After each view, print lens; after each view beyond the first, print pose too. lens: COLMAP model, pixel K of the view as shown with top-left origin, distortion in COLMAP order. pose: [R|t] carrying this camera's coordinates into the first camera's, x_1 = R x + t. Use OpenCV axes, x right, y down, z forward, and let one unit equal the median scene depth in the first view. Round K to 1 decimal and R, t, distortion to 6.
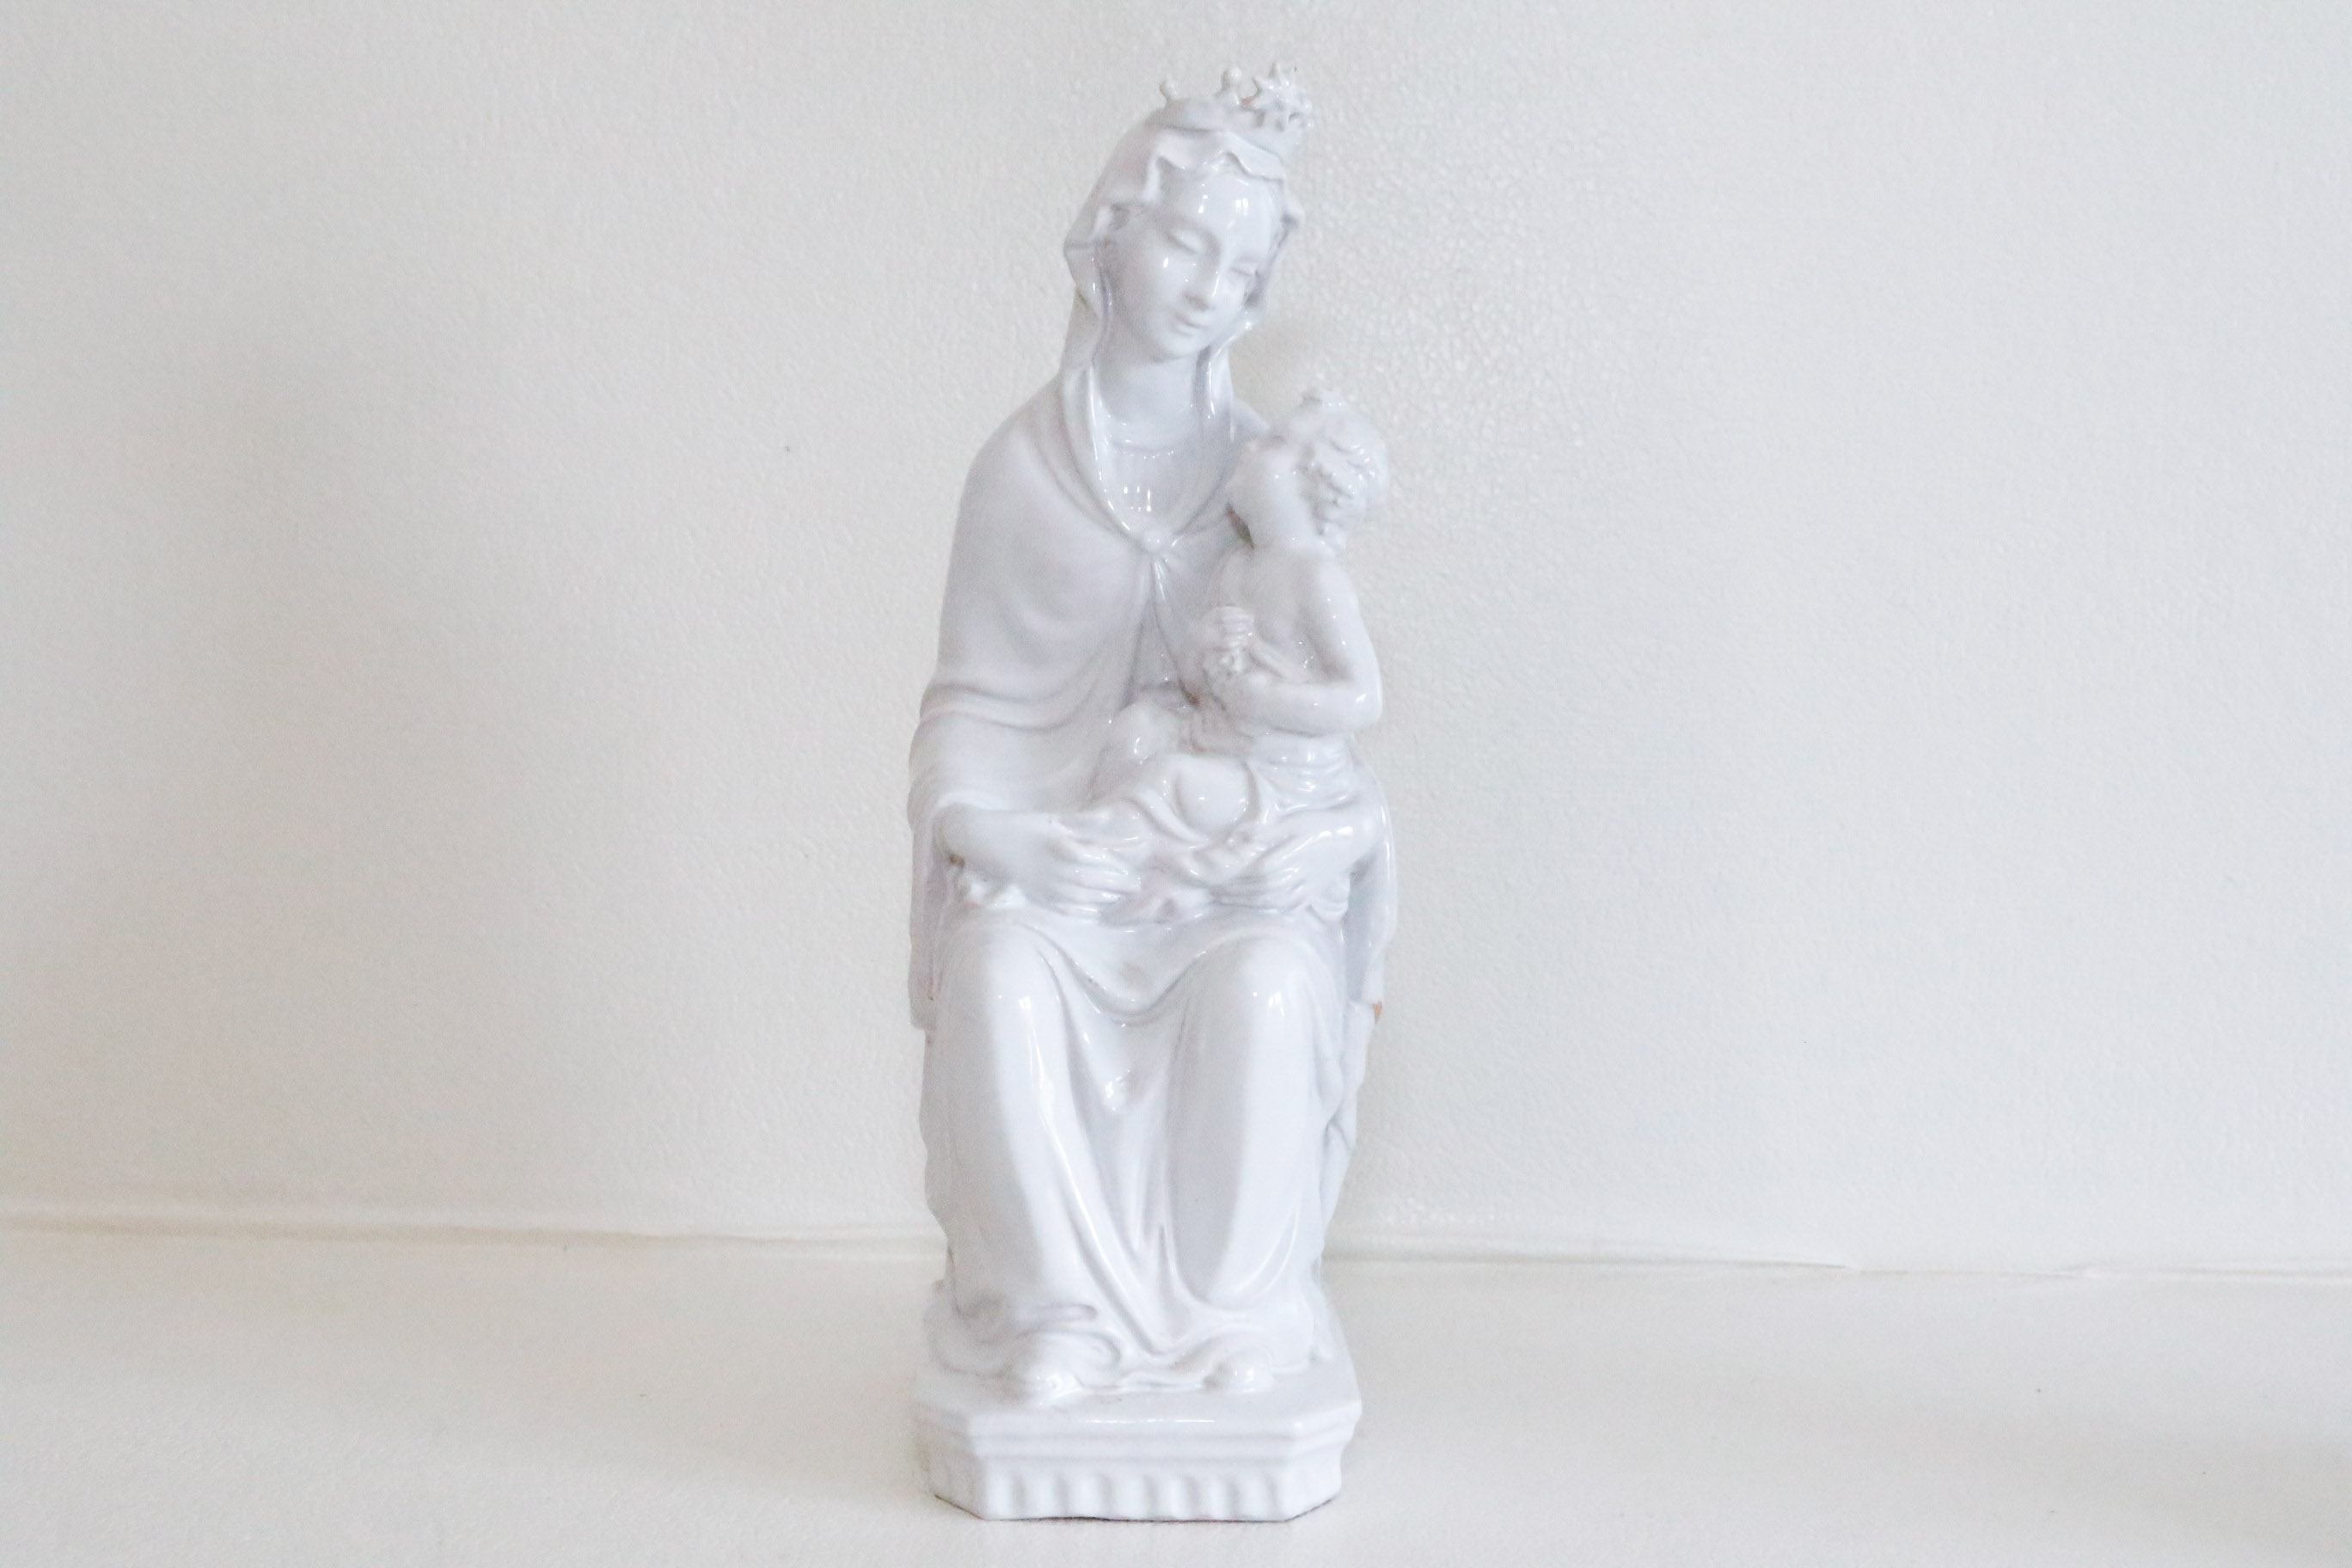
lens RADIAL K [[3891.7, 0, 1203.9], [0, 3891.7, 788.5], [0, 0, 1]] dist [-0.012887, -0.032983]
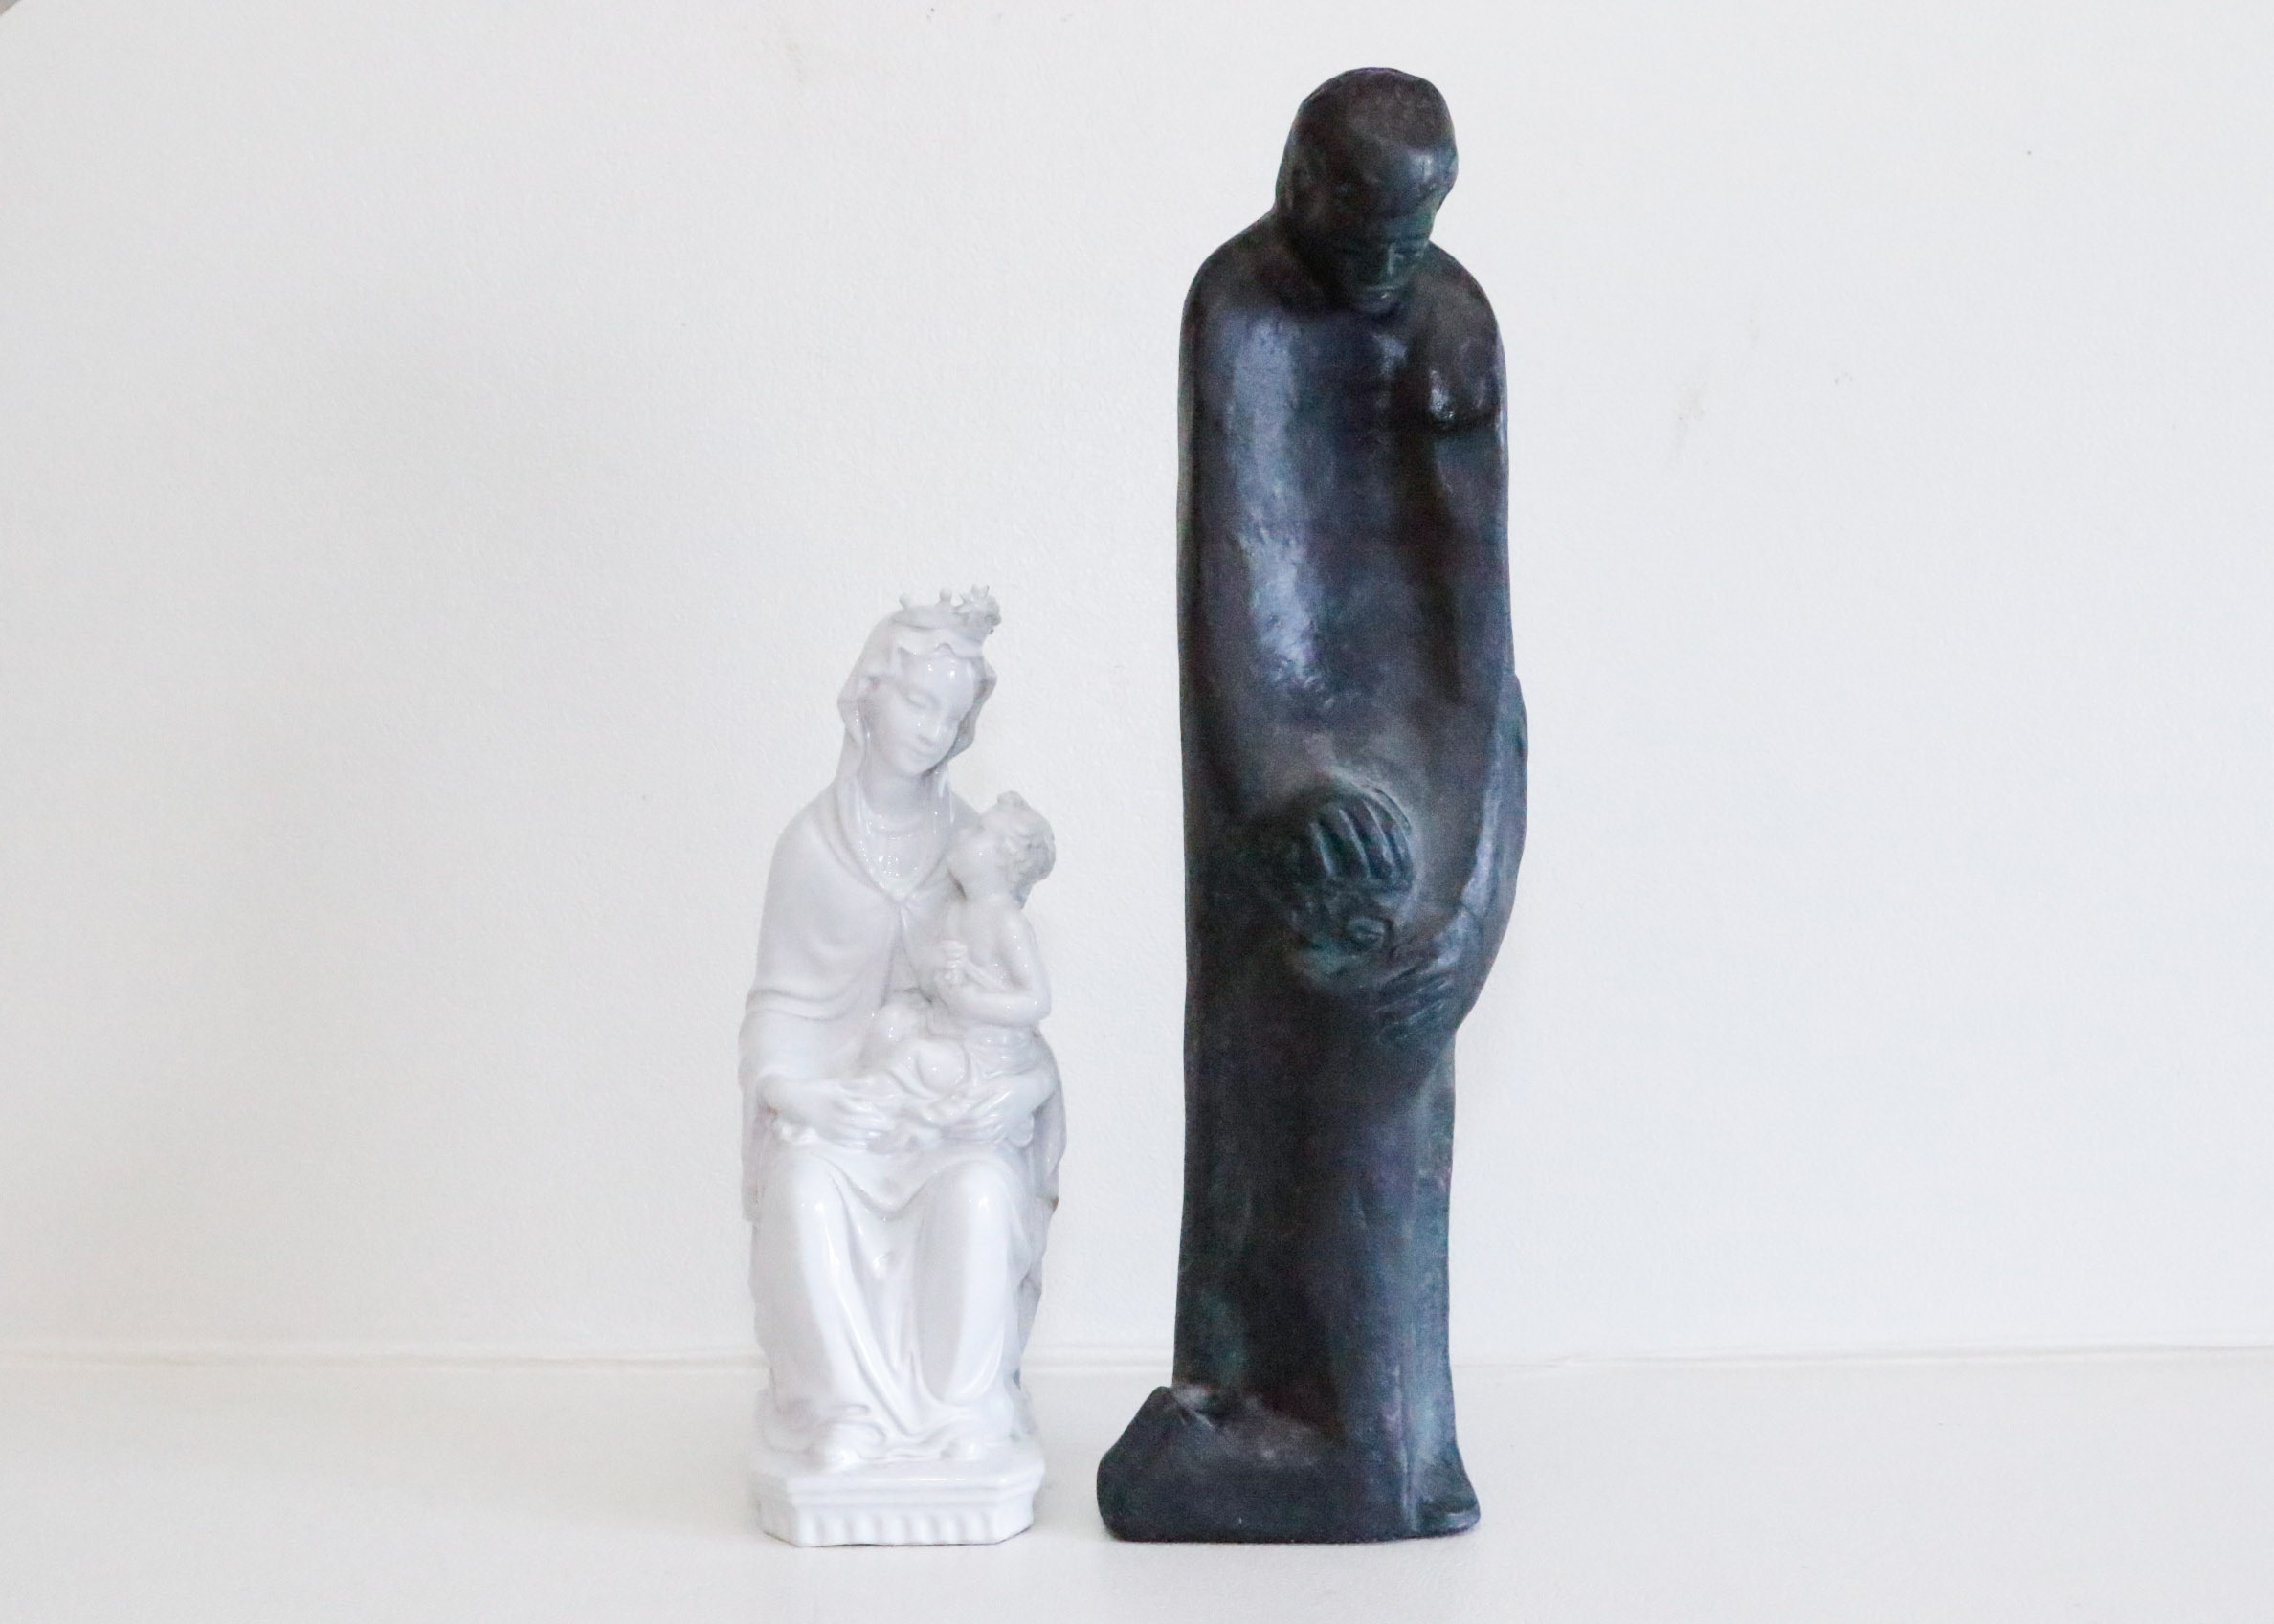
lens RADIAL K [[3829.8, 0, 1137.0], [0, 3829.8, 812.0], [0, 0, 1]] dist [-0.052715, -0.041284]
pose [[0.999221, -0.016449, 0.035861, 0.026417], [0.016896, 0.999783, -0.012212, -0.077186], [-0.035652, 0.012809, 0.999282, -0.489791]]
